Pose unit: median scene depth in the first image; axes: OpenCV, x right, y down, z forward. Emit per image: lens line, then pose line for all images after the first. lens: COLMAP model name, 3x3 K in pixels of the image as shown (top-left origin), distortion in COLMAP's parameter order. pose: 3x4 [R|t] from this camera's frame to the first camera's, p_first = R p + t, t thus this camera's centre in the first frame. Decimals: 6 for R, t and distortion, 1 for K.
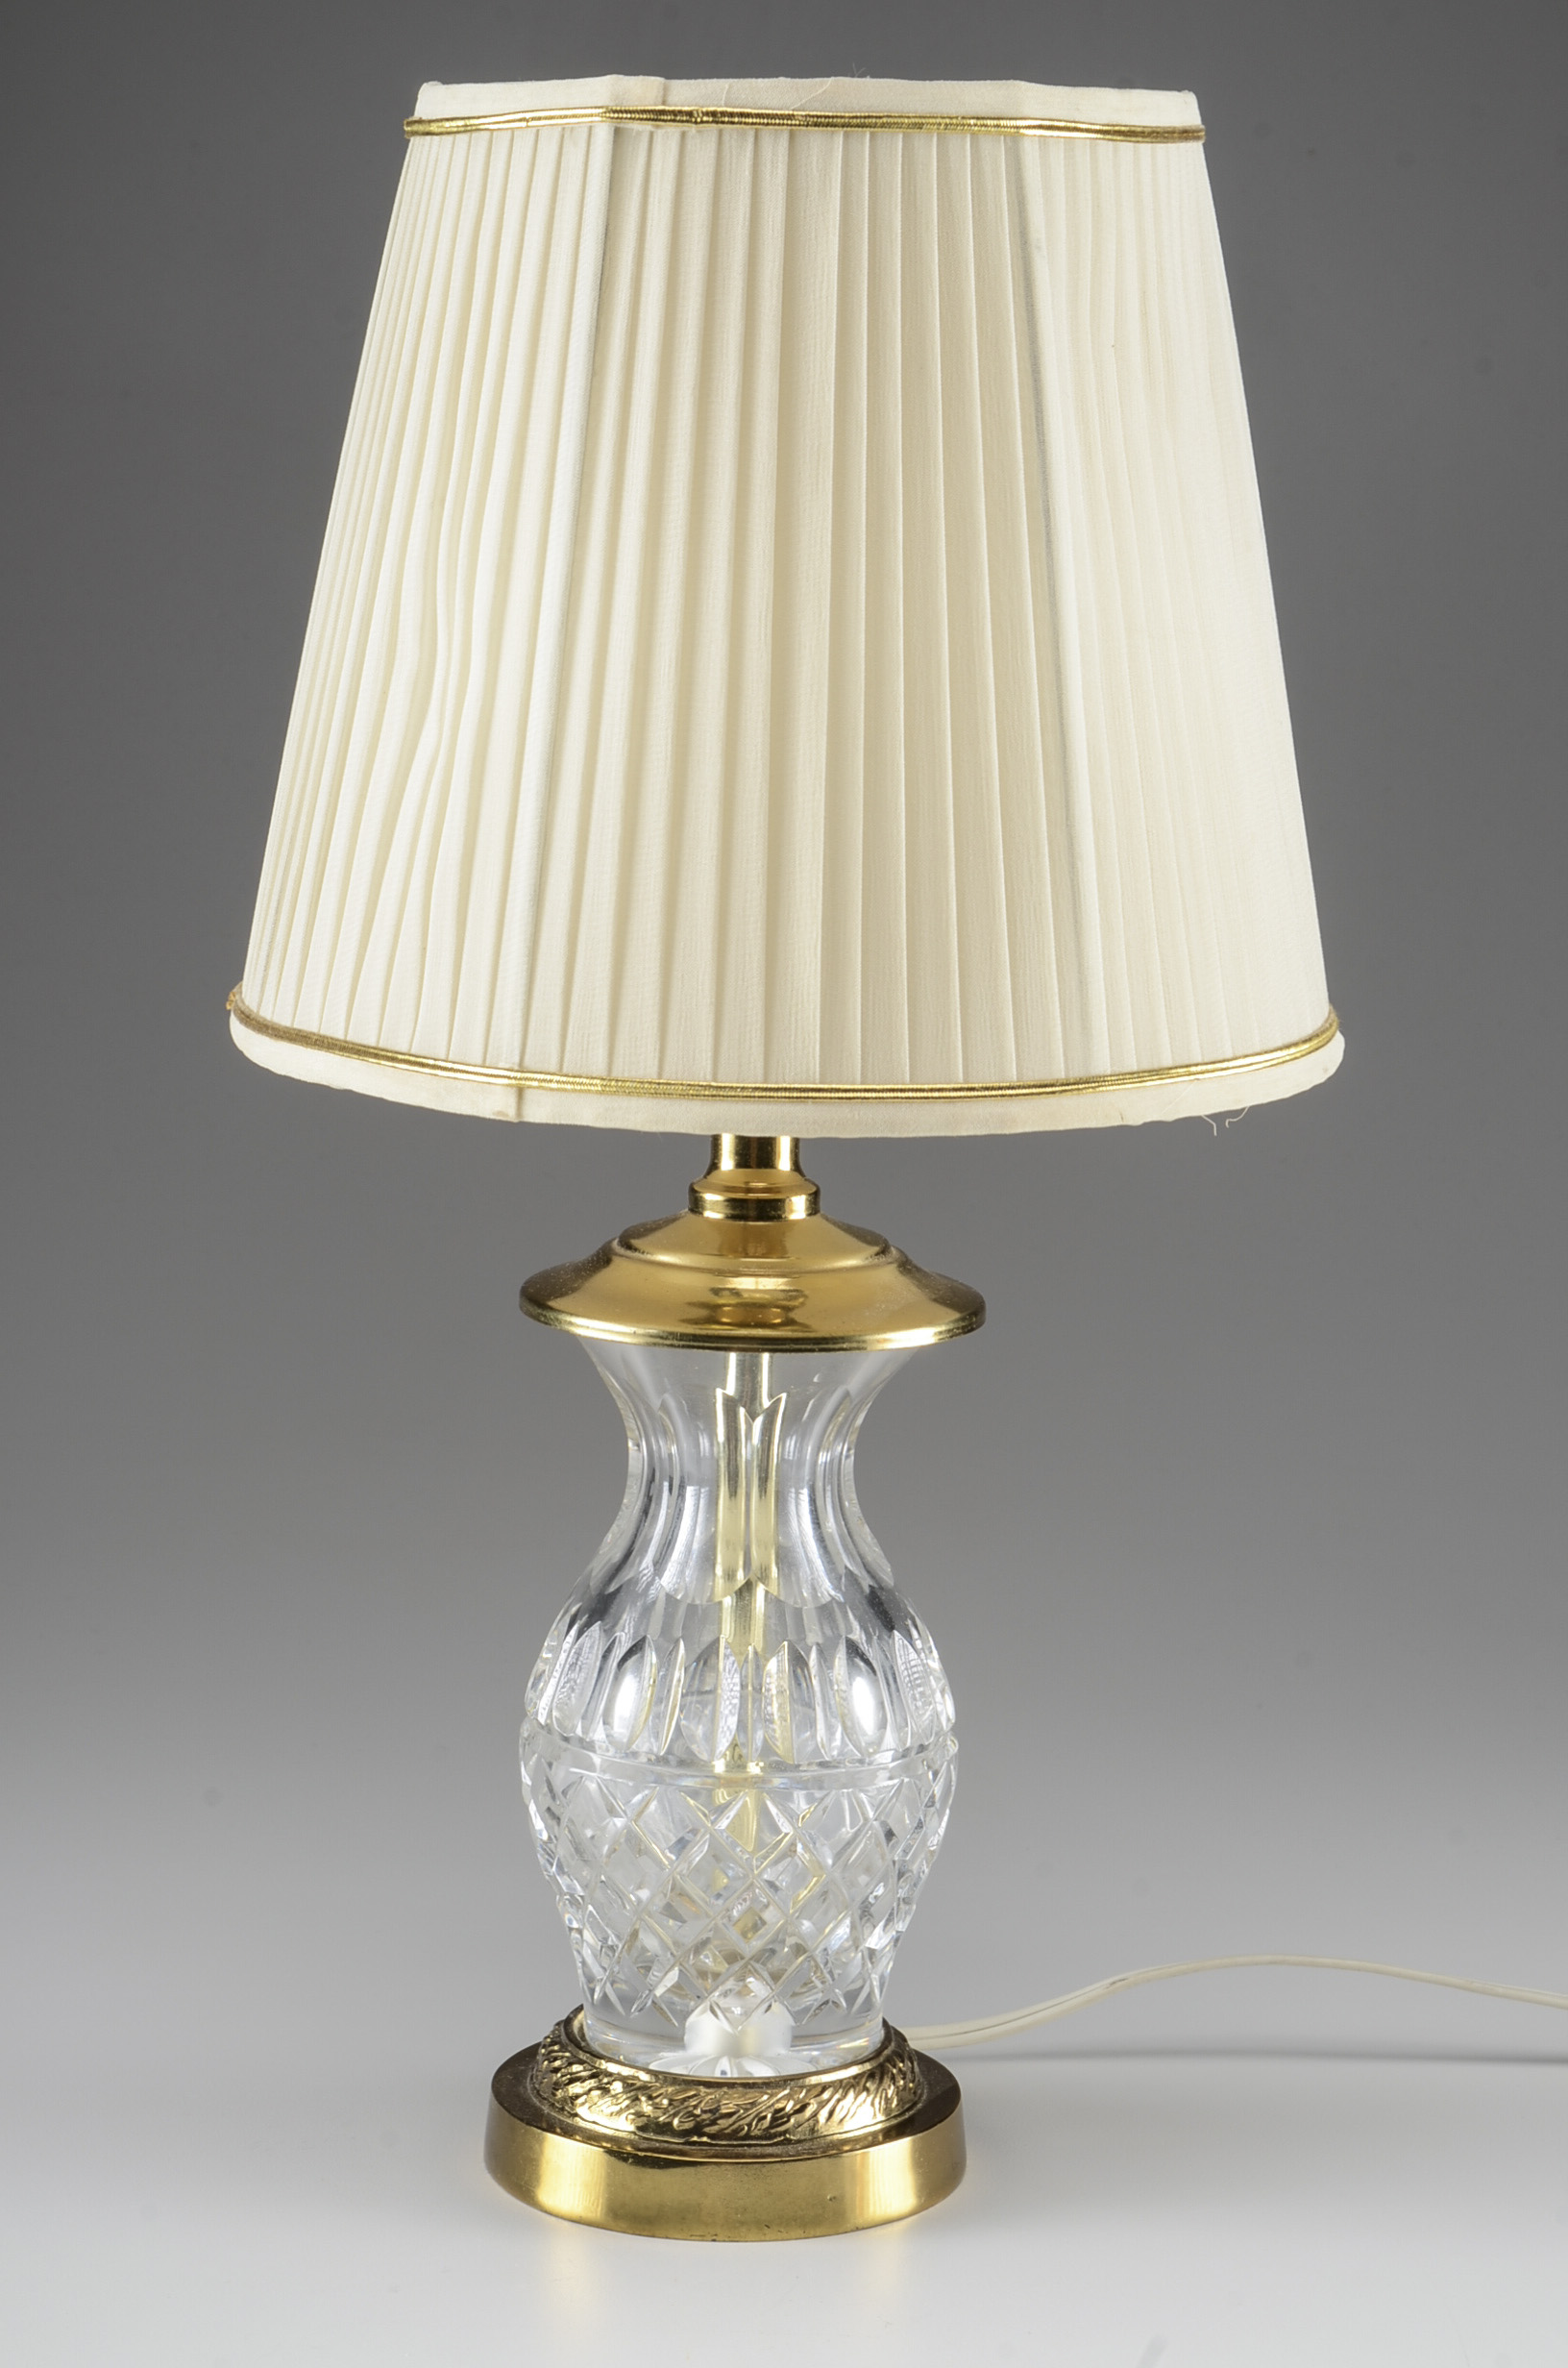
lens RADIAL K [[5687.9, 0, 747.8], [0, 5687.9, 1279.5], [0, 0, 1]] dist [0.011624, 0.000000]
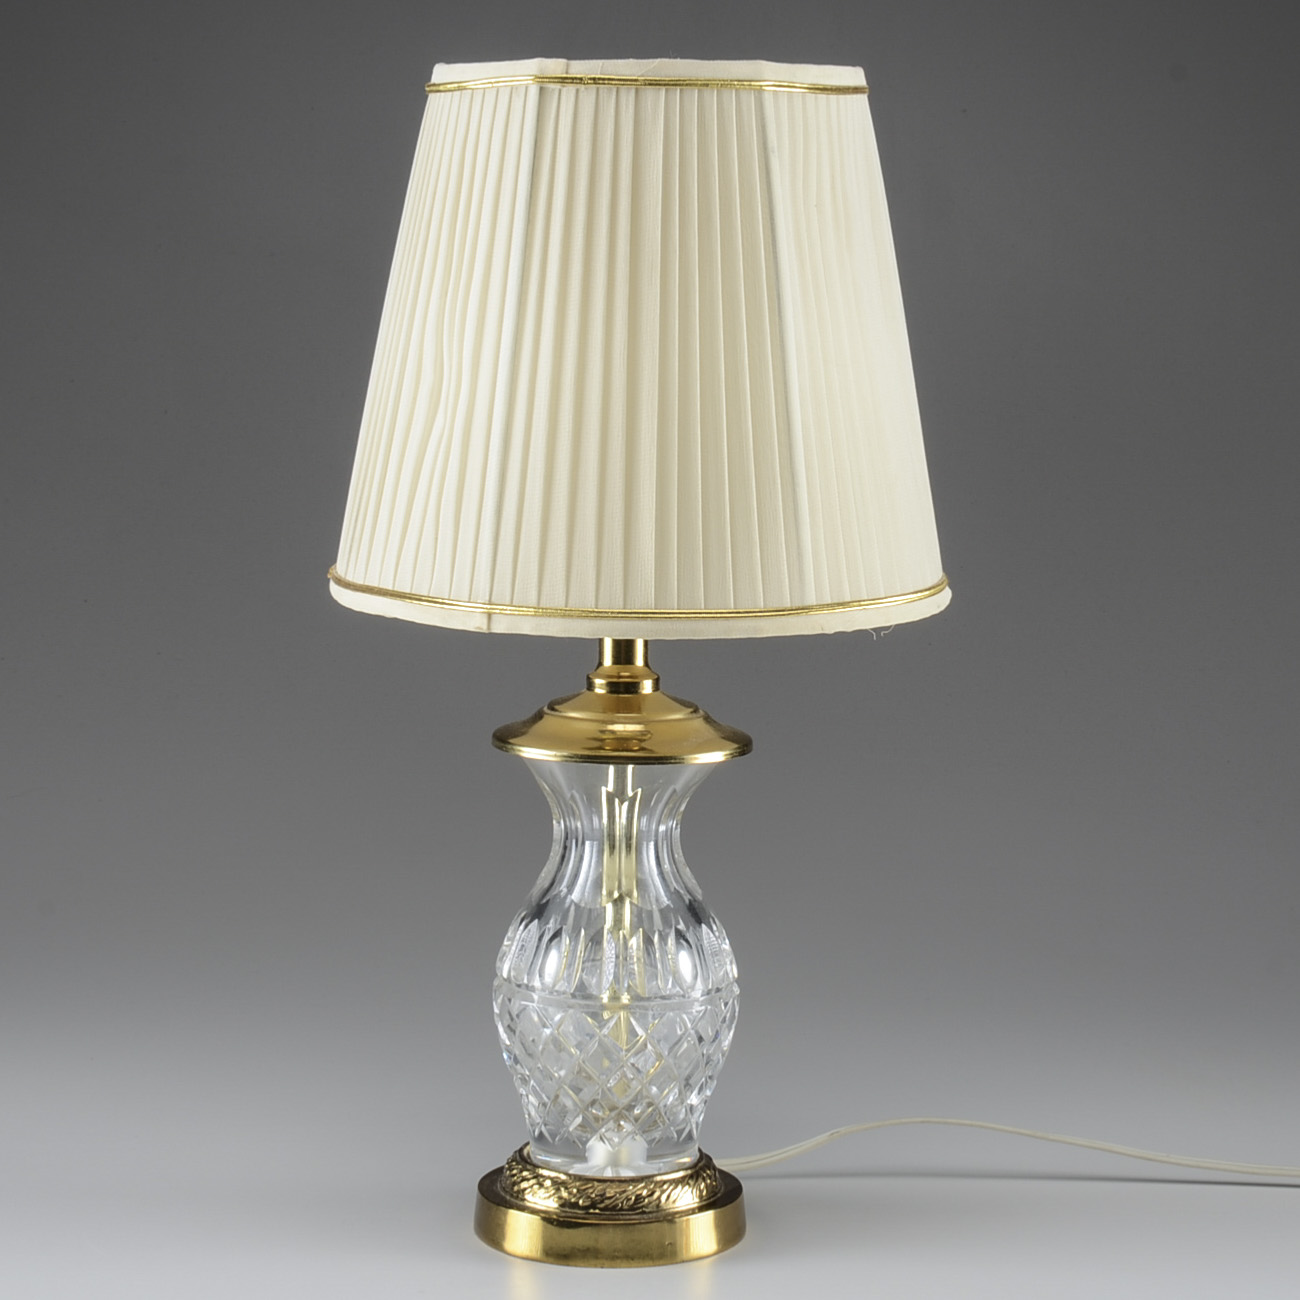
lens RADIAL K [[3565.3, 0, 671.0], [0, 3565.3, 676.5], [0, 0, 1]] dist [0.032855, 0.000000]
pose [[0.999988, -0.004344, 0.002371, 0.013720], [0.004439, 0.999122, -0.041650, 0.030944], [-0.002188, 0.041660, 0.999129, -0.121578]]
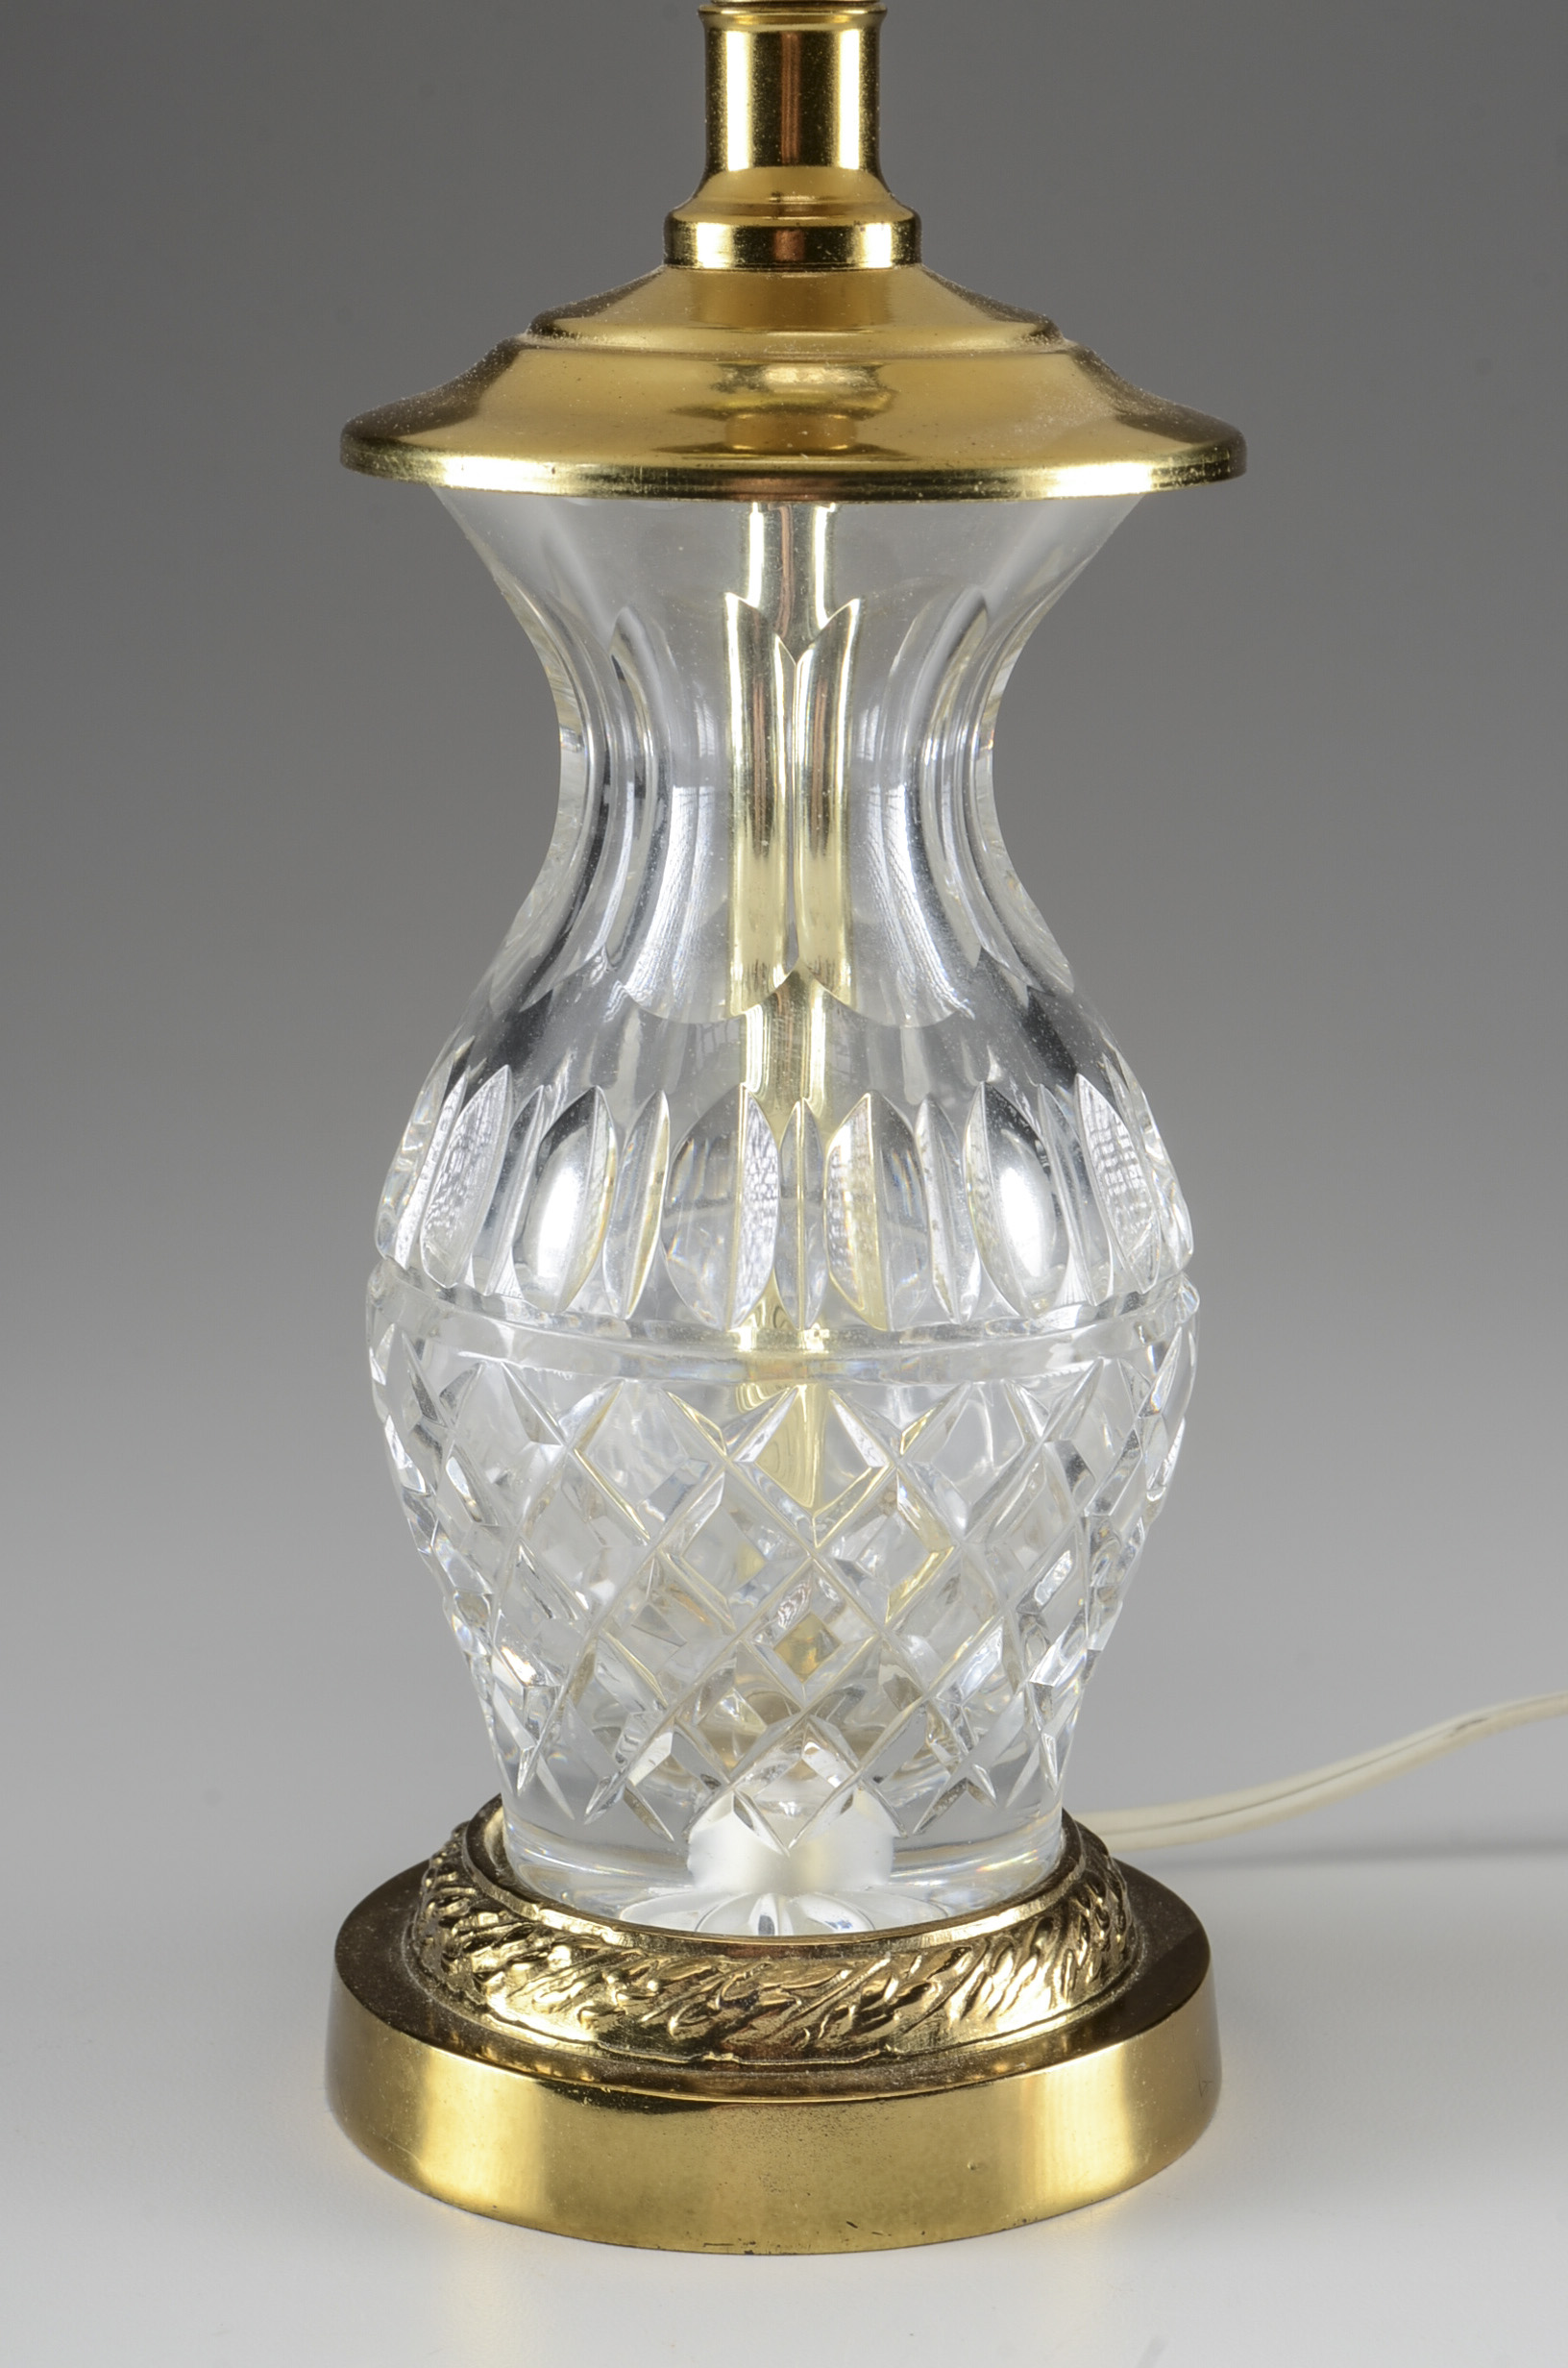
lens RADIAL K [[5687.9, 0, 785.7], [0, 5687.9, 1191.8], [0, 0, 1]] dist [0.011624, 0.000000]
pose [[0.999805, -0.017493, -0.009149, 0.003788], [0.017887, 0.998829, 0.044946, 0.049053], [0.008352, -0.045101, 0.998948, 0.486898]]
